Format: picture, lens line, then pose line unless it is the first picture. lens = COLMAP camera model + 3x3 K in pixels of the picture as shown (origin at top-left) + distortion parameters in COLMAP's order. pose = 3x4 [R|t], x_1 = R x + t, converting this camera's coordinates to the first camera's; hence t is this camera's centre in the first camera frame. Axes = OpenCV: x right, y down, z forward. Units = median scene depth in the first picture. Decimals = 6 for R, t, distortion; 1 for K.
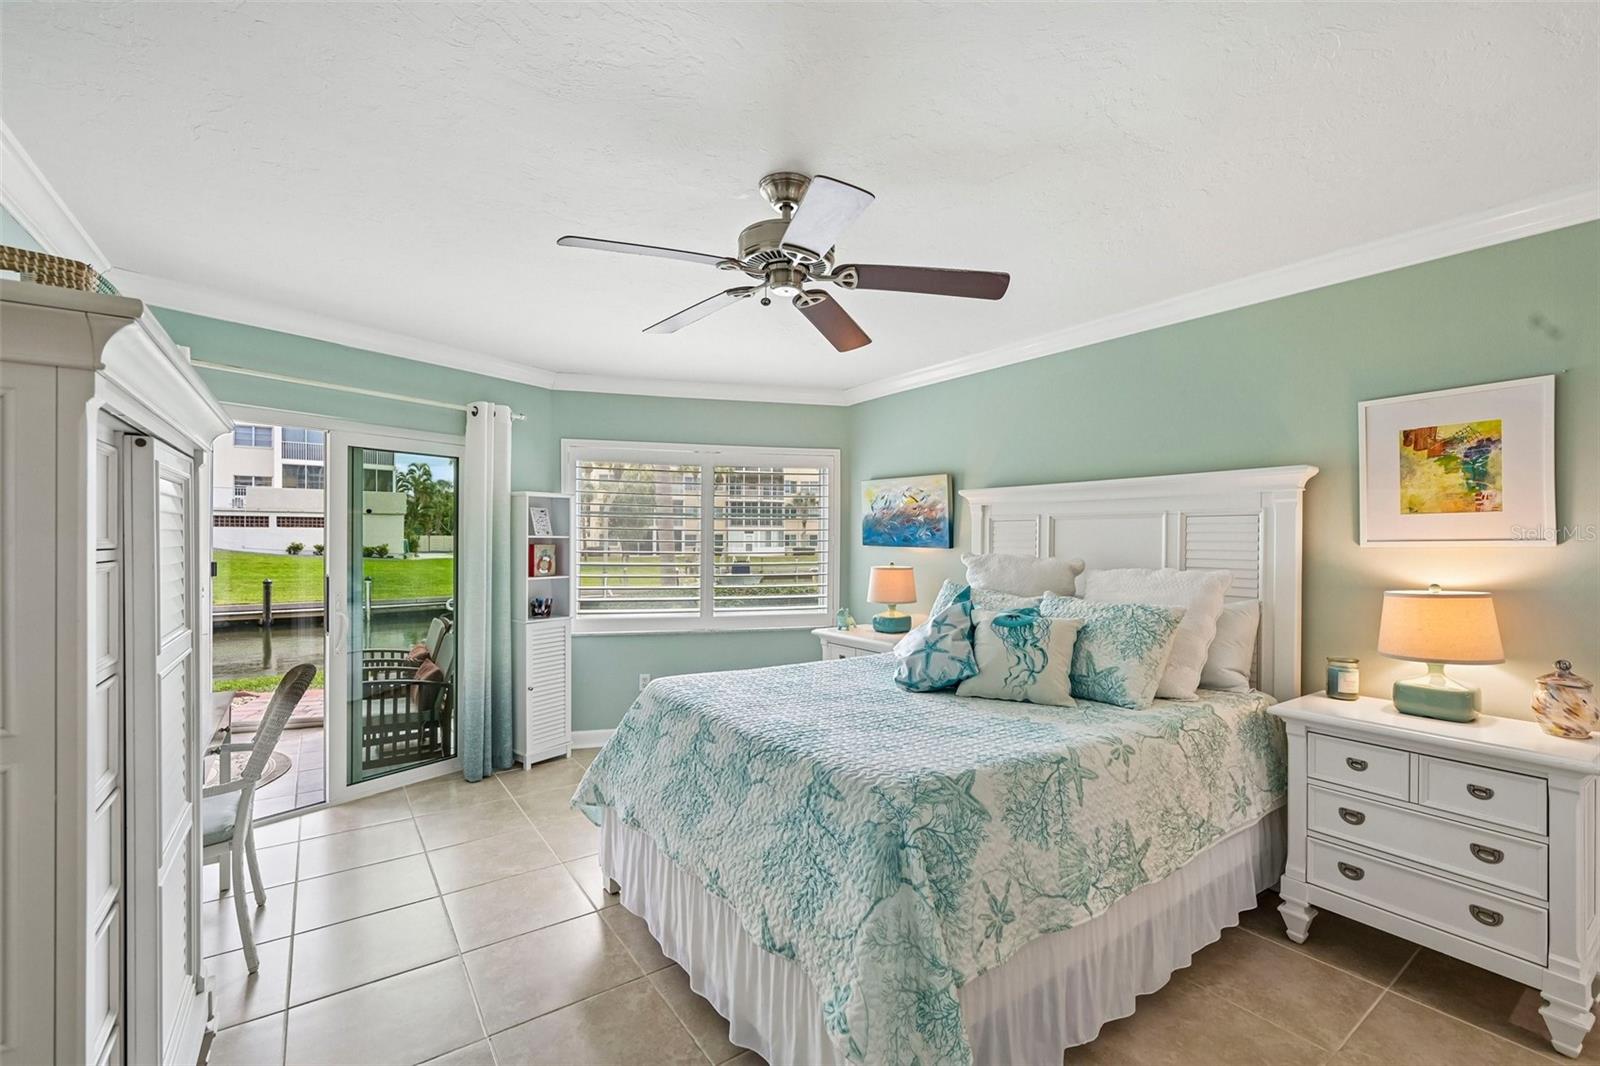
lens RADIAL K [[685.3, 0, 799.9], [0, 685.3, 539.5], [0, 0, 1]] dist [-0.001021, -0.000067]
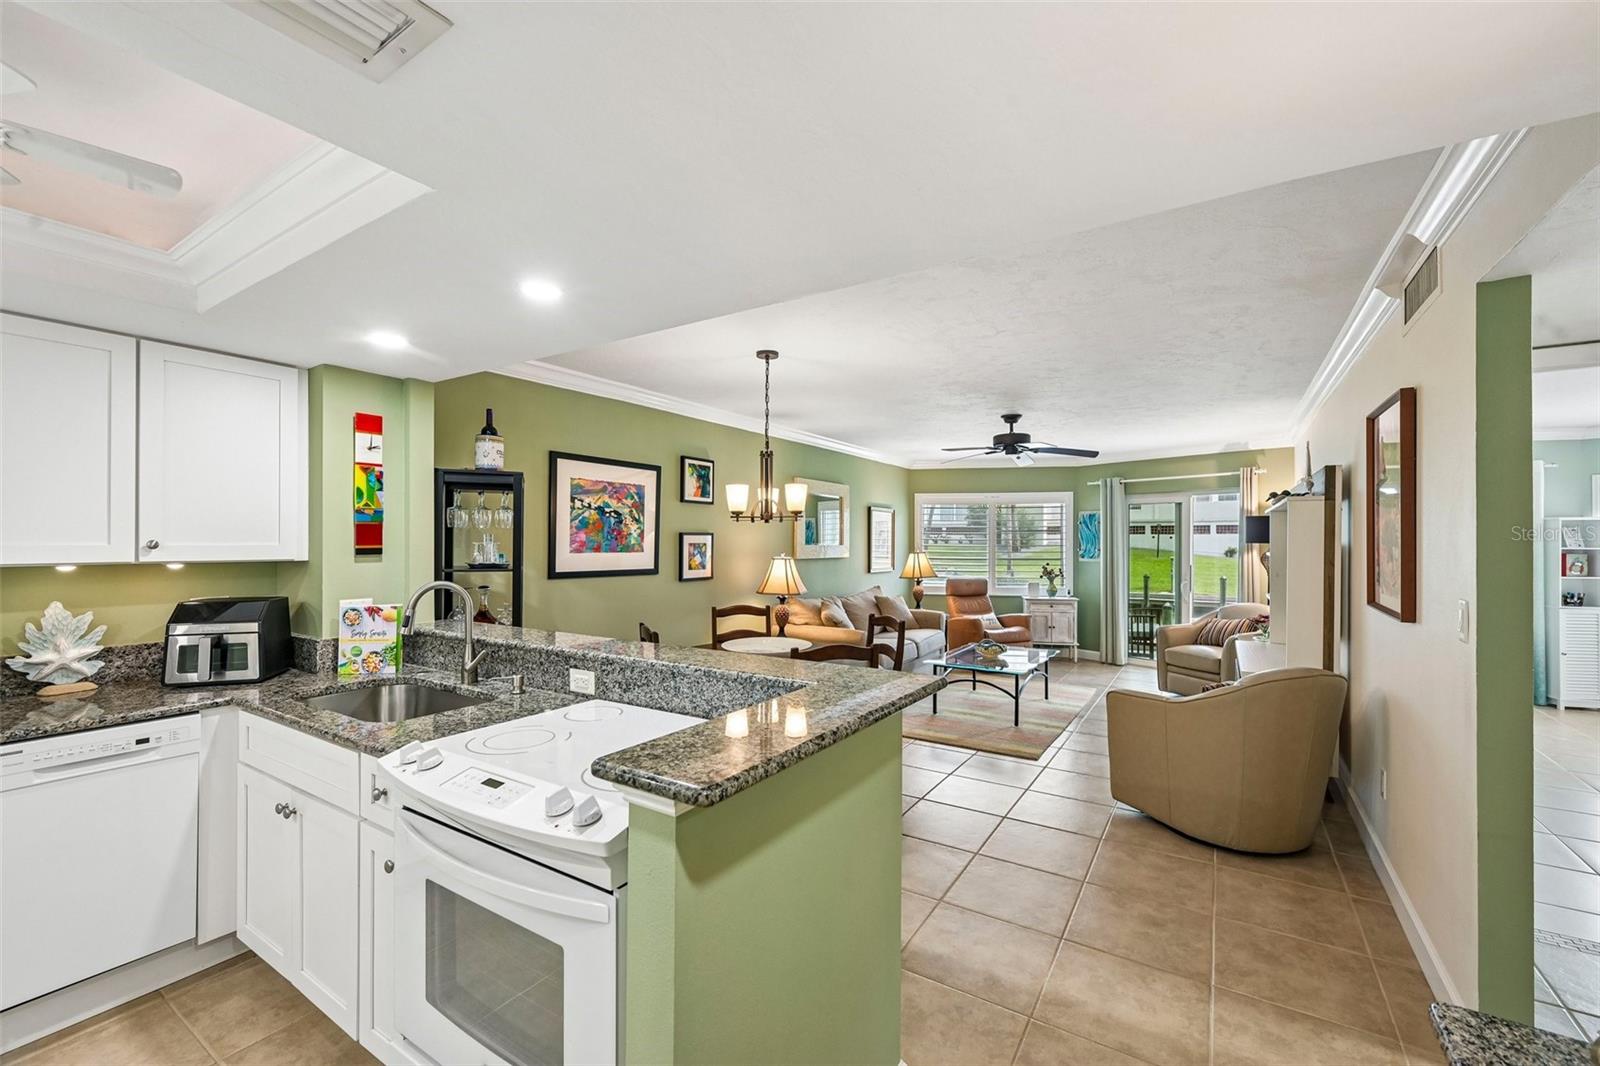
lens RADIAL K [[656.4, 0, 803.7], [0, 656.4, 539.4], [0, 0, 1]] dist [0.000158, -0.000145]
pose [[0.379208, -0.006176, -0.925291, 0.269814], [0.000434, 0.999979, -0.006497, -0.014406], [0.925311, 0.002062, 0.379203, -0.969262]]
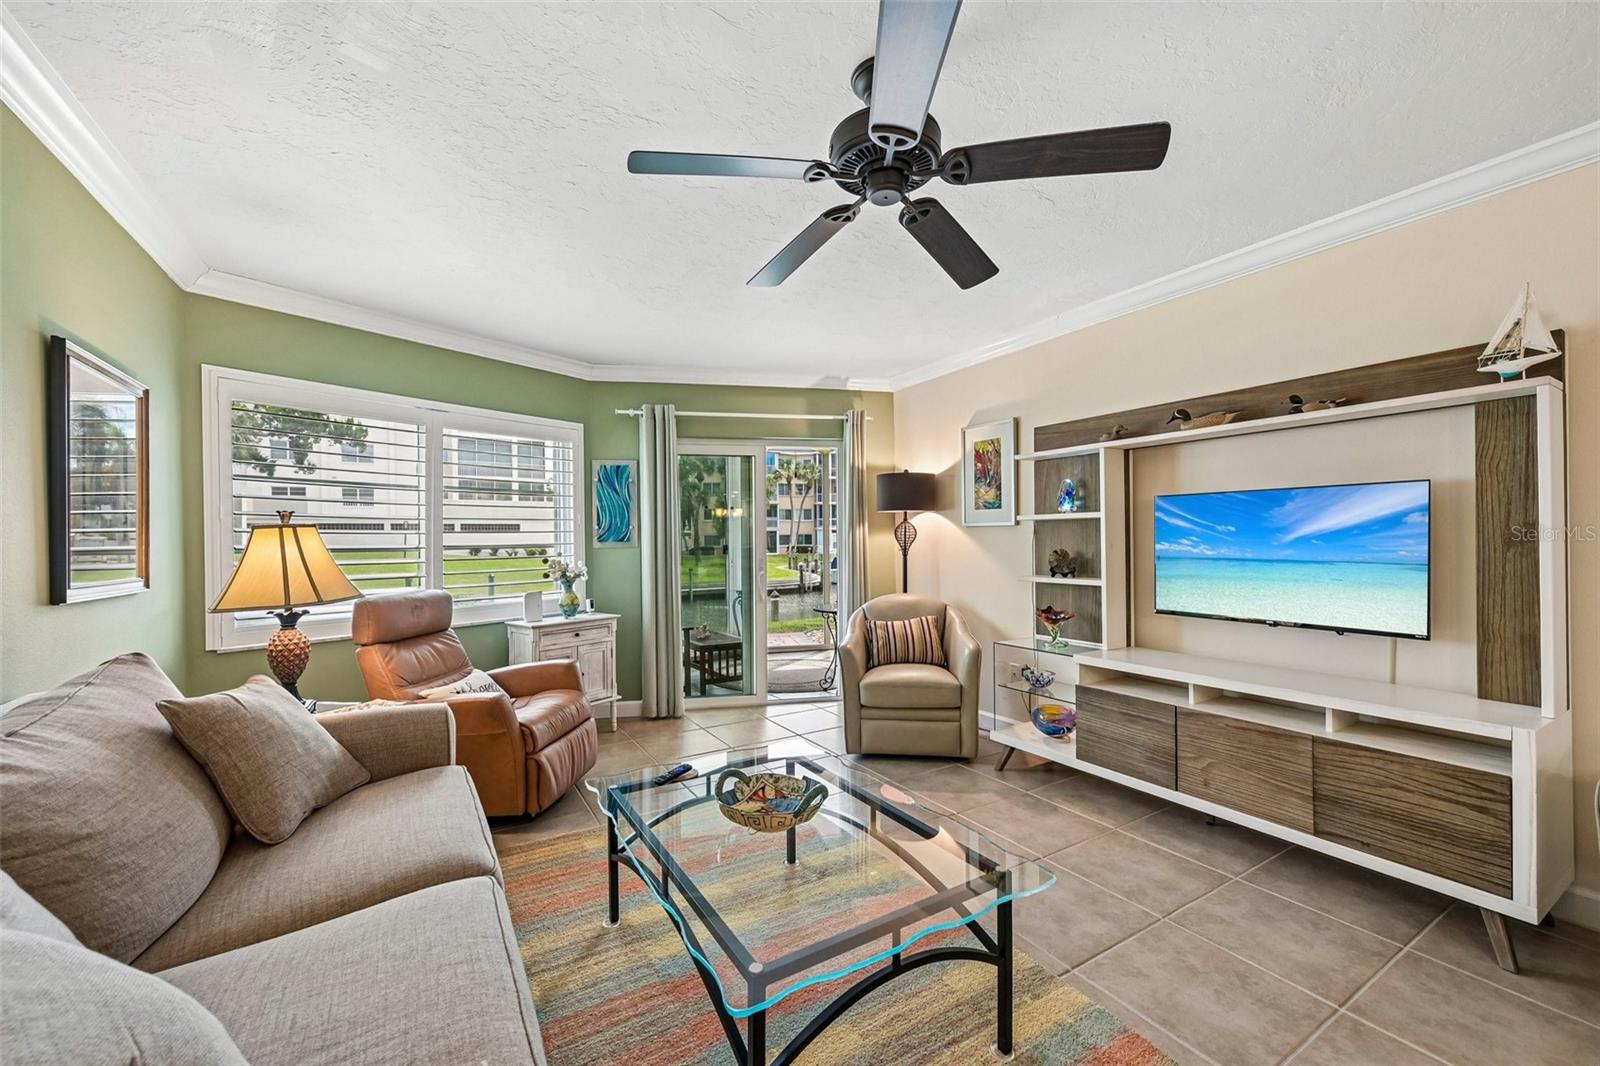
lens RADIAL K [[634.8, 0, 802.4], [0, 634.8, 540.9], [0, 0, 1]] dist [0.000509, 0.000079]
pose [[0.997109, -0.015383, -0.074416, -0.760641], [0.015532, 0.999878, 0.001425, 0.028676], [0.074385, -0.002576, 0.997226, -0.526083]]
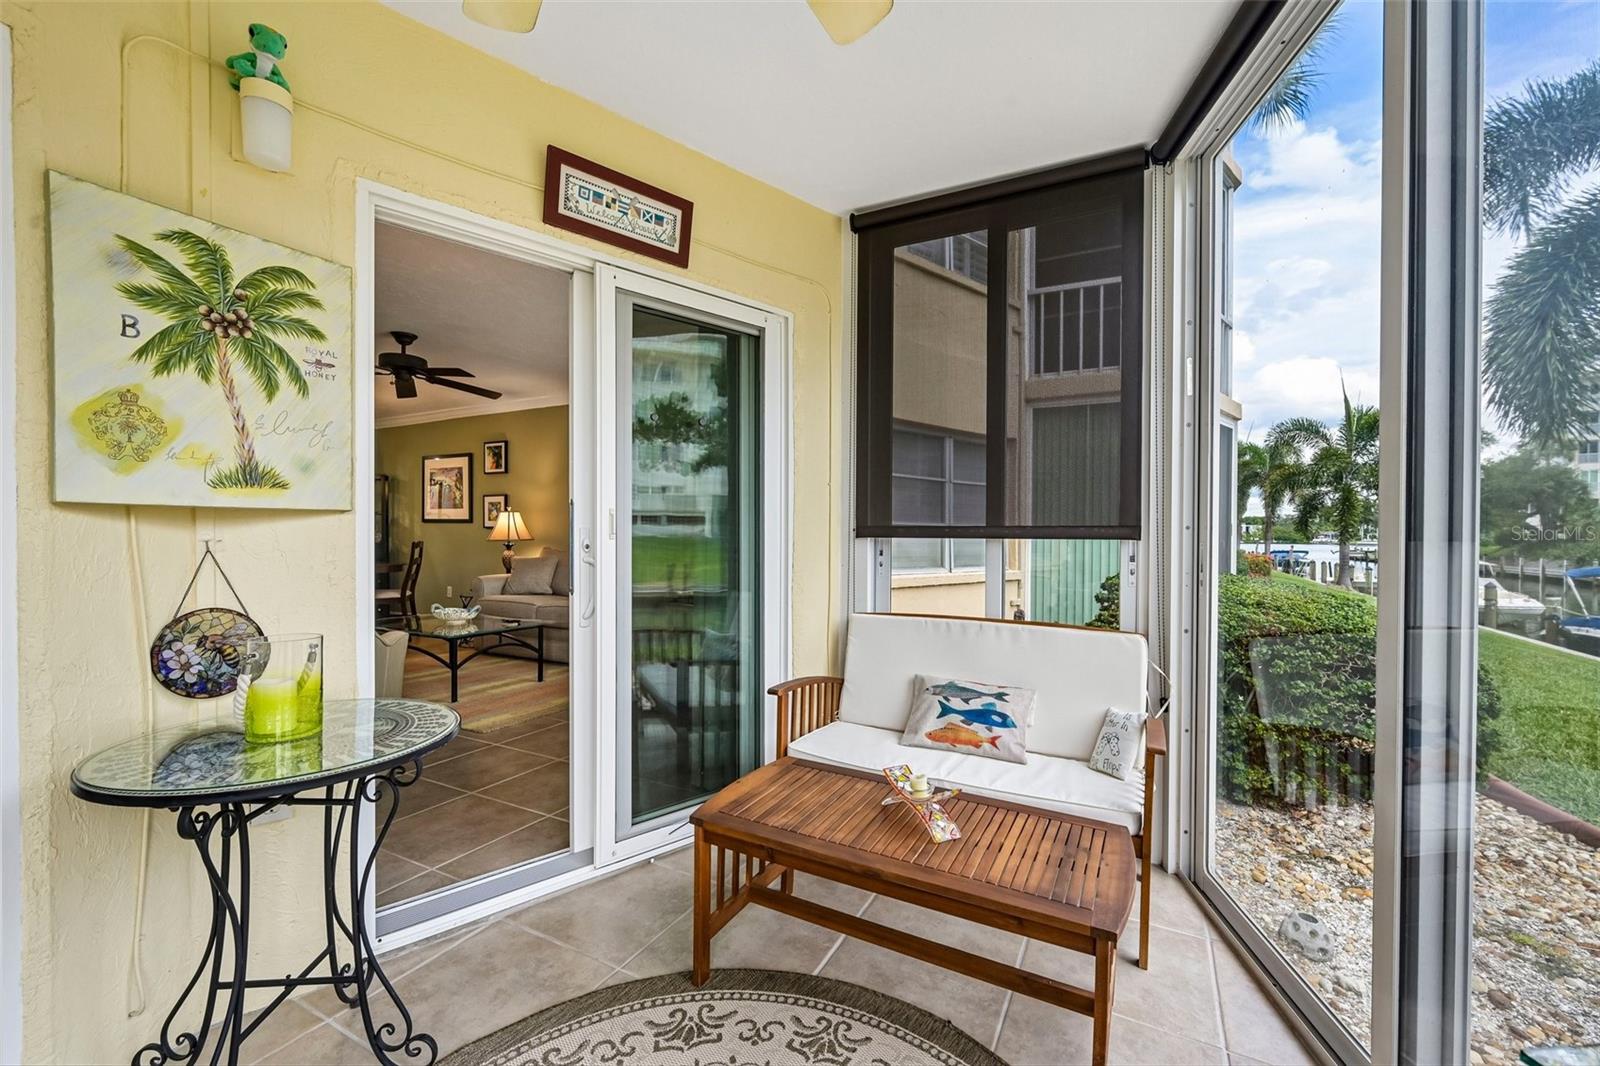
lens RADIAL K [[656.4, 0, 803.7], [0, 656.4, 539.4], [0, 0, 1]] dist [0.000158, -0.000145]
pose [[-0.893121, -0.008541, -0.449736, -0.838525], [-0.010916, 0.999937, 0.002686, 0.065458], [0.449684, 0.007308, -0.893158, 1.120722]]
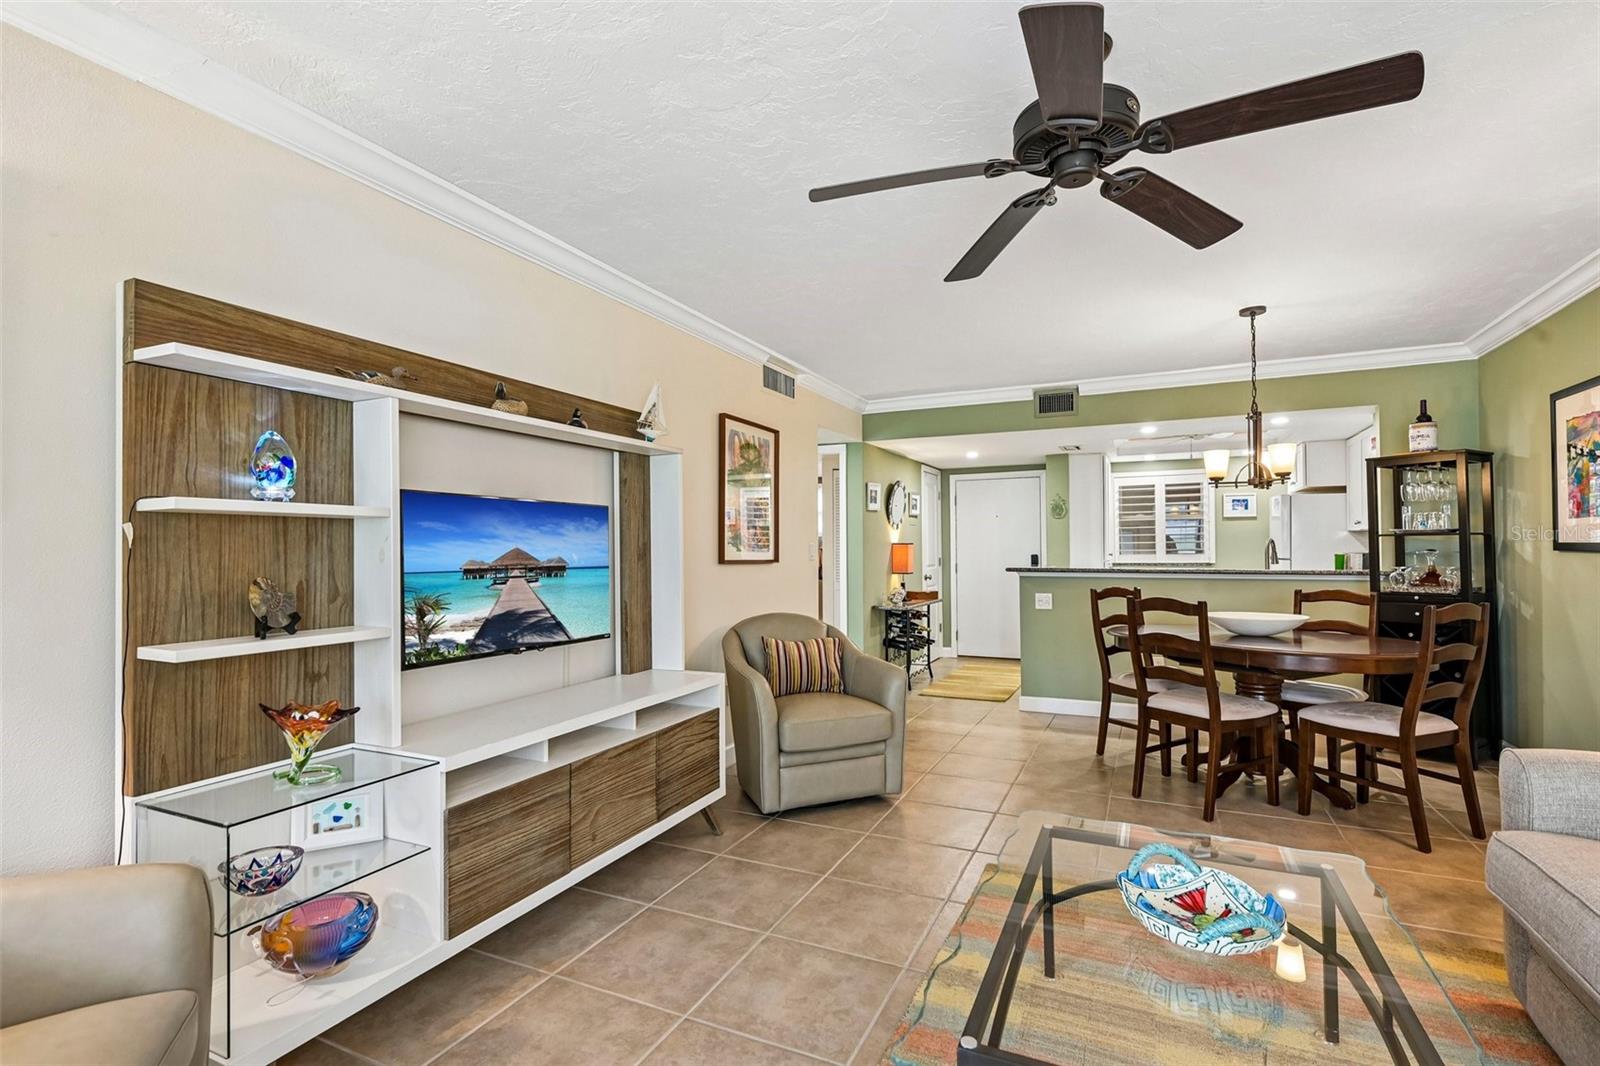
lens RADIAL K [[740.0, 0, 804.4], [0, 740.0, 540.4], [0, 0, 1]] dist [-0.001847, 0.000163]
pose [[-0.493144, 0.007133, 0.869919, -1.026491], [0.002397, 0.999974, -0.006840, 0.026939], [-0.869945, -0.001289, -0.493148, 0.214776]]
